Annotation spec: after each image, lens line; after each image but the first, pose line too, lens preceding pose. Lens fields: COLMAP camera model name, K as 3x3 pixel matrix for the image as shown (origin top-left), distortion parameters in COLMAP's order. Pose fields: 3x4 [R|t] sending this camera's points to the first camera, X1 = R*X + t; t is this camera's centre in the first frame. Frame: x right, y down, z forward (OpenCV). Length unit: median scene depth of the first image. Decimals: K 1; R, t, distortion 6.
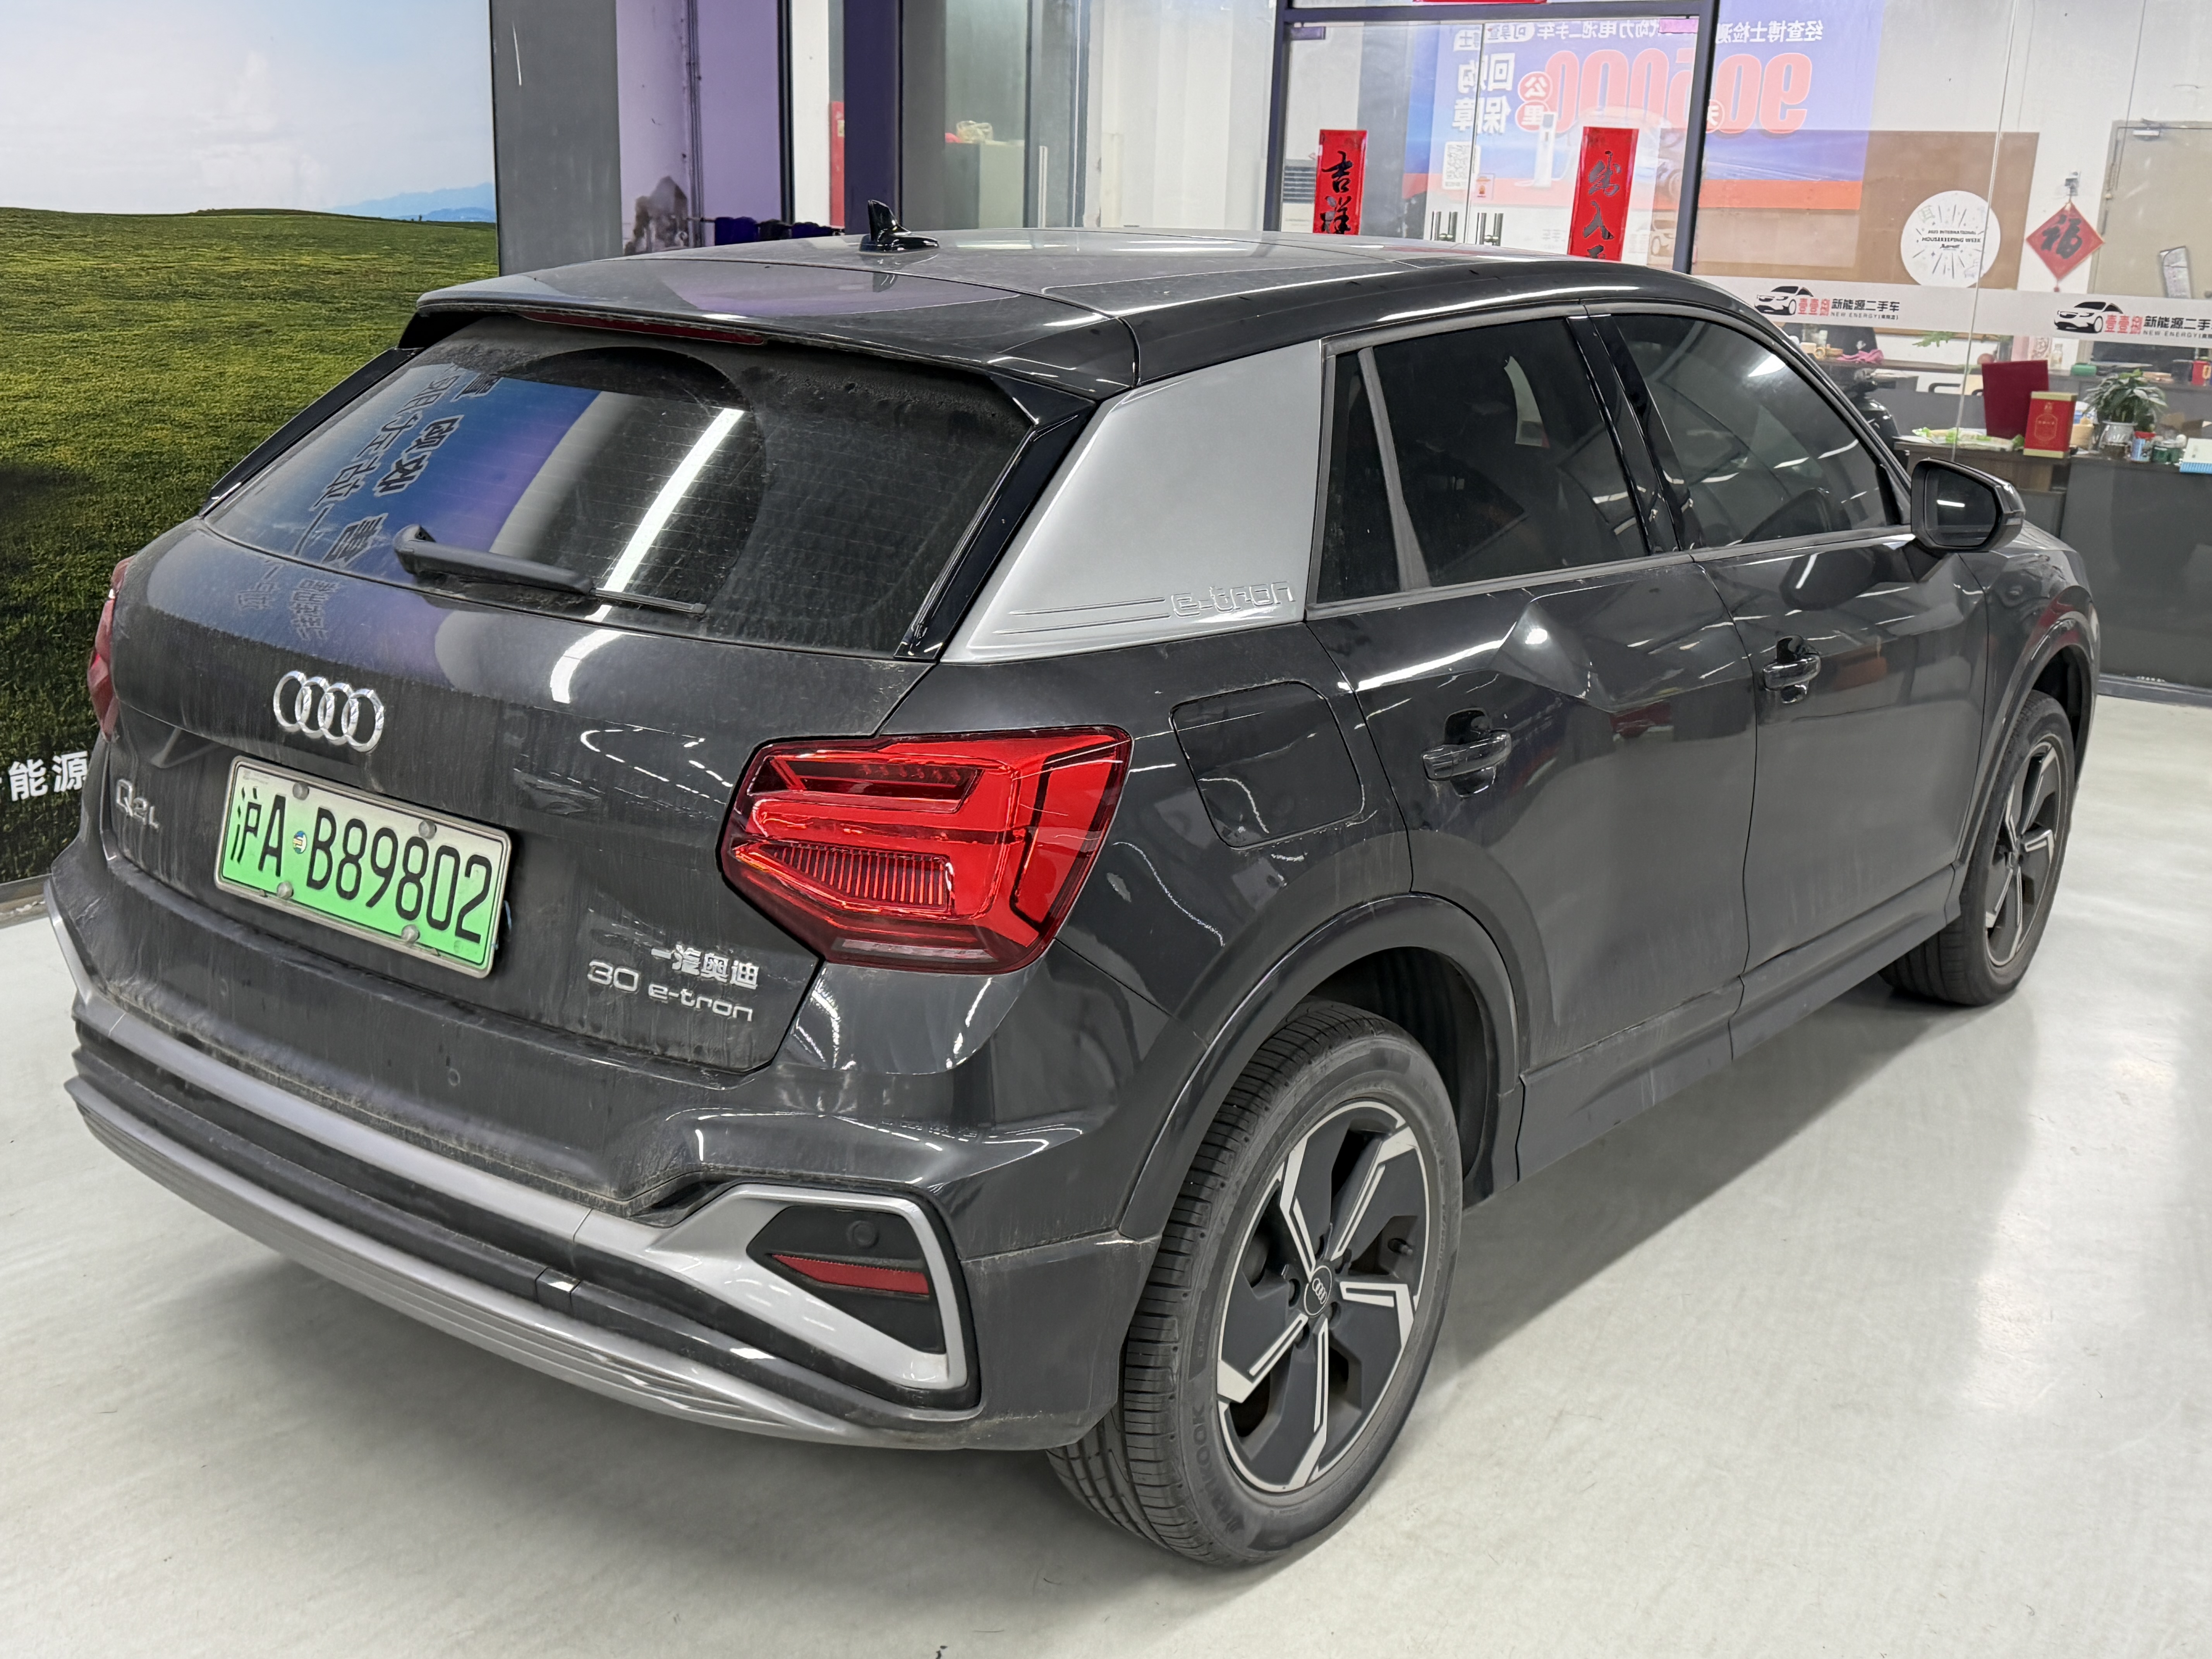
lens RADIAL K [[2368.4, 0, 1112.3], [0, 2368.4, 821.2], [0, 0, 1]] dist [0.053768, 0.000000]
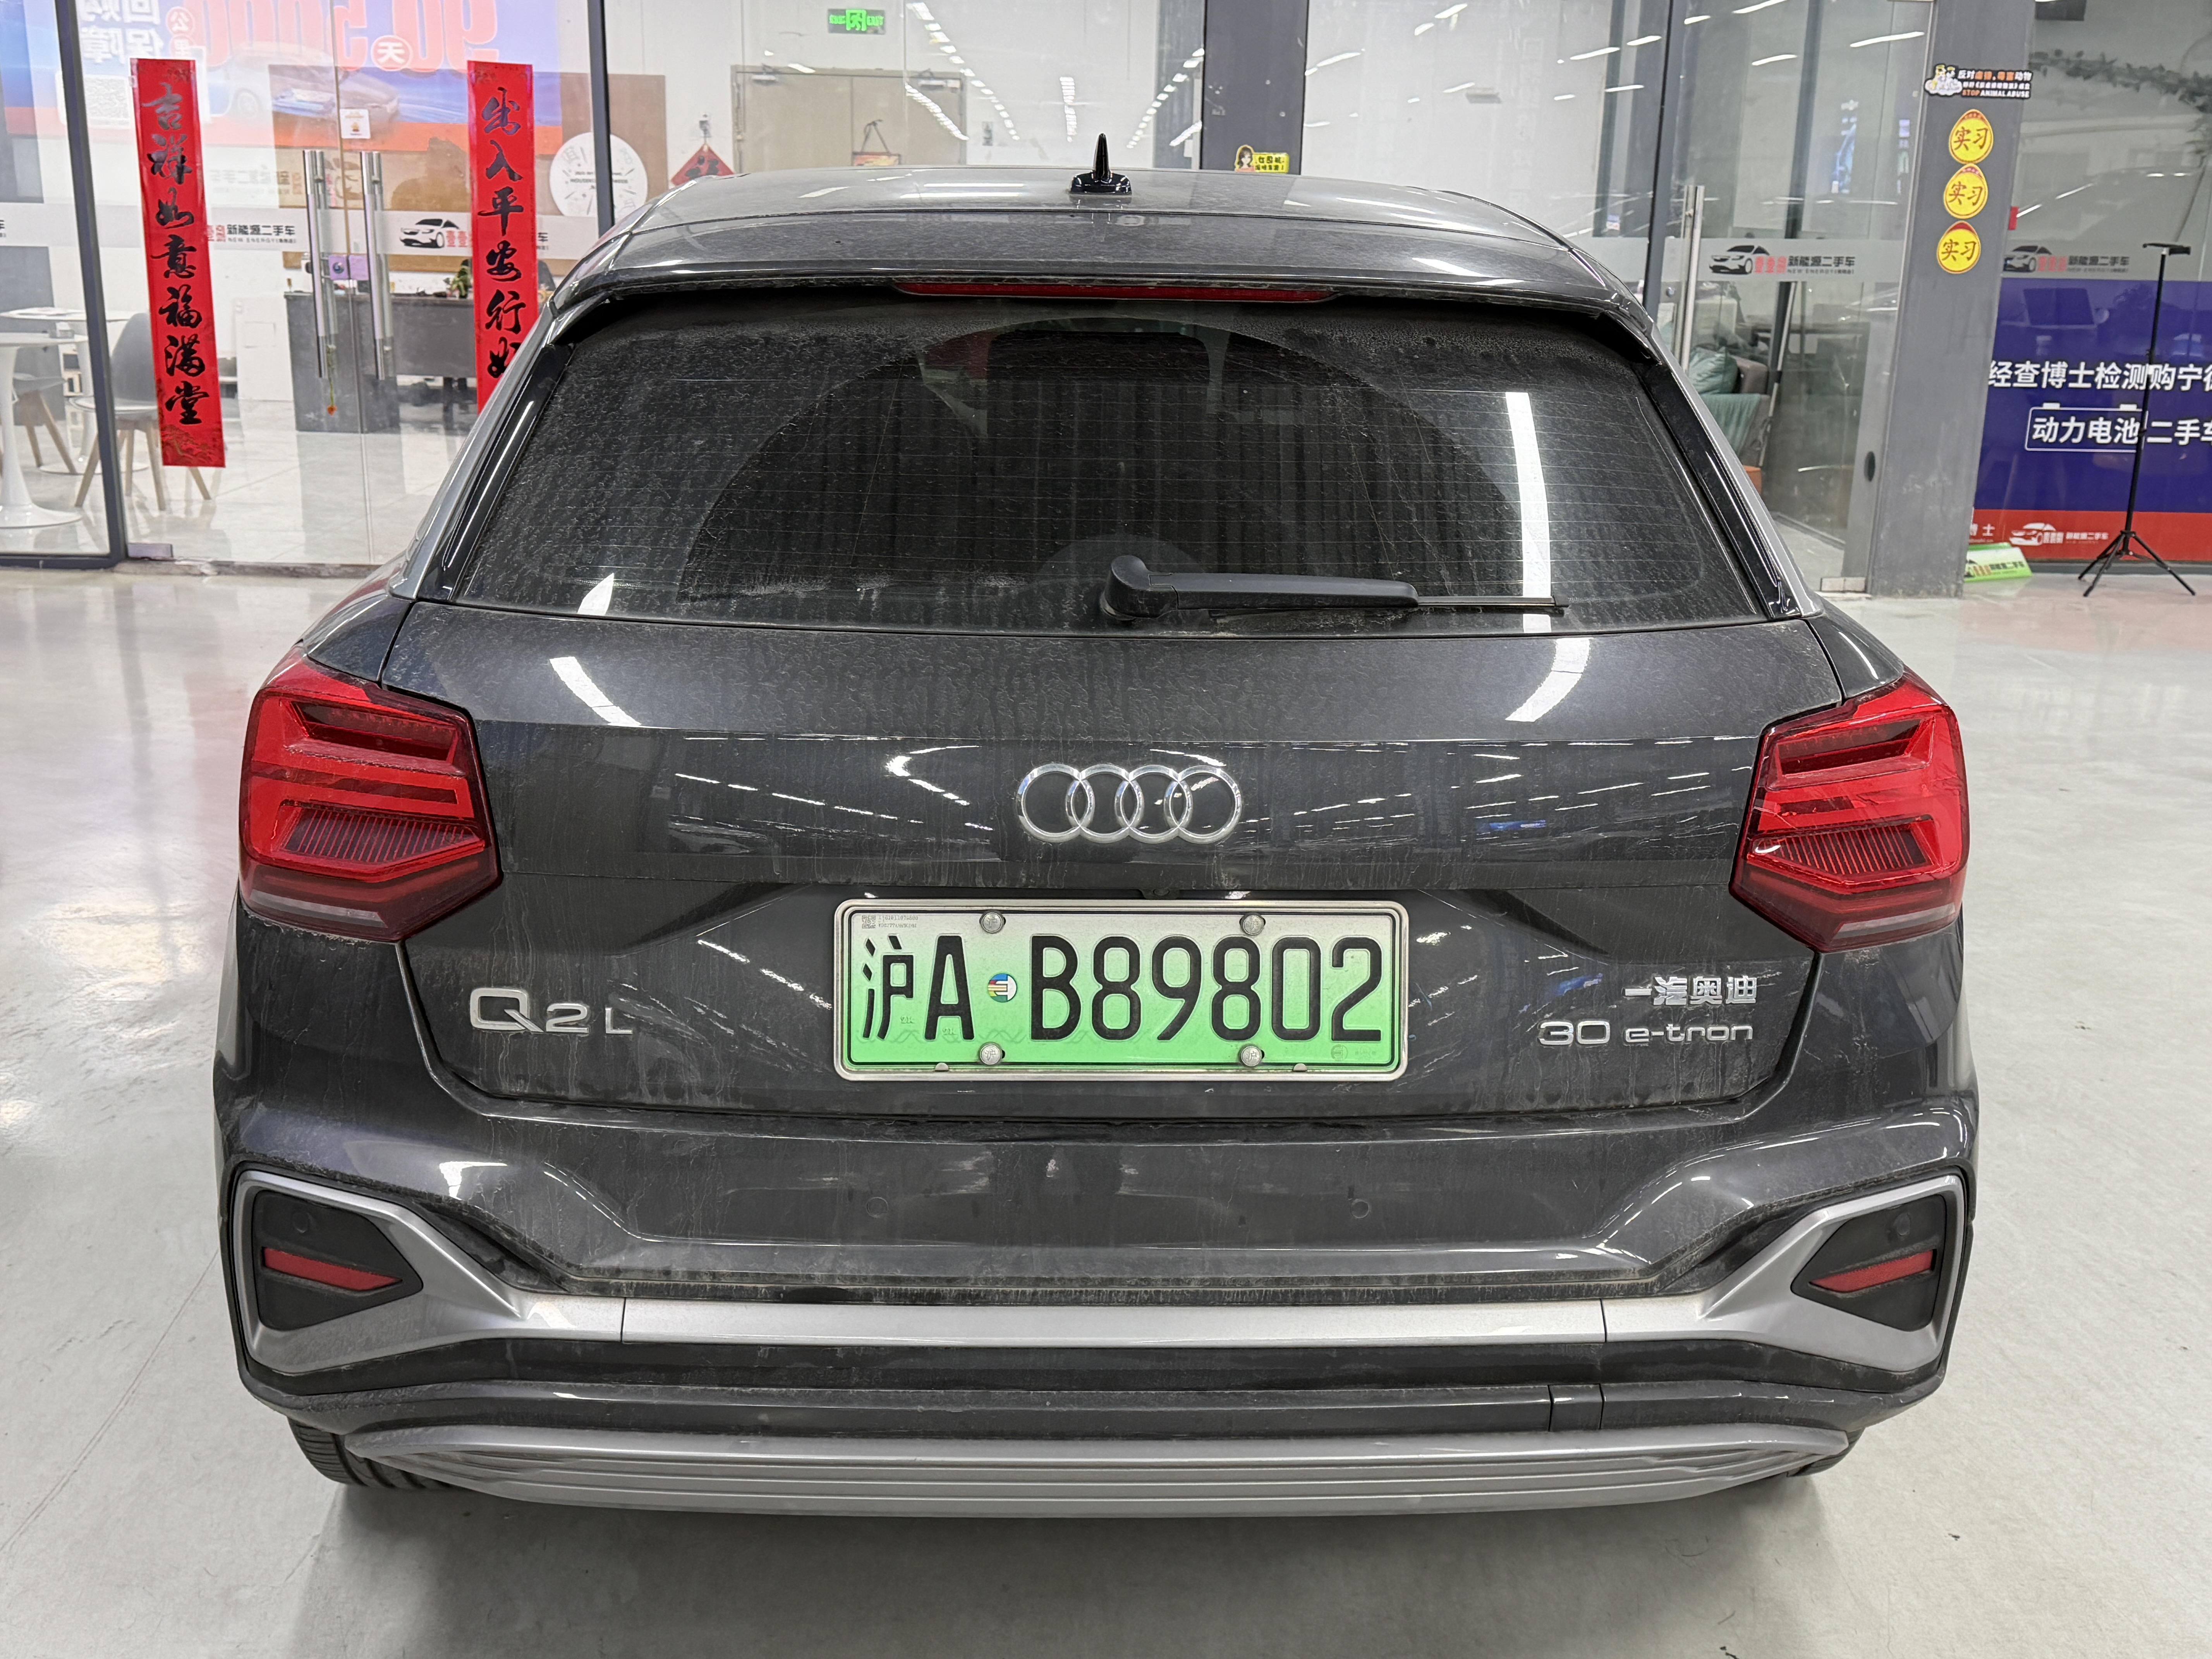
lens RADIAL K [[2368.4, 0, 1111.2], [0, 2368.4, 836.4], [0, 0, 1]] dist [0.053768, 0.000000]
pose [[0.788922, -0.195429, 0.582588, -0.784250], [0.180132, 0.979980, 0.084805, -0.102137], [-0.587498, 0.038038, 0.808331, 0.375282]]
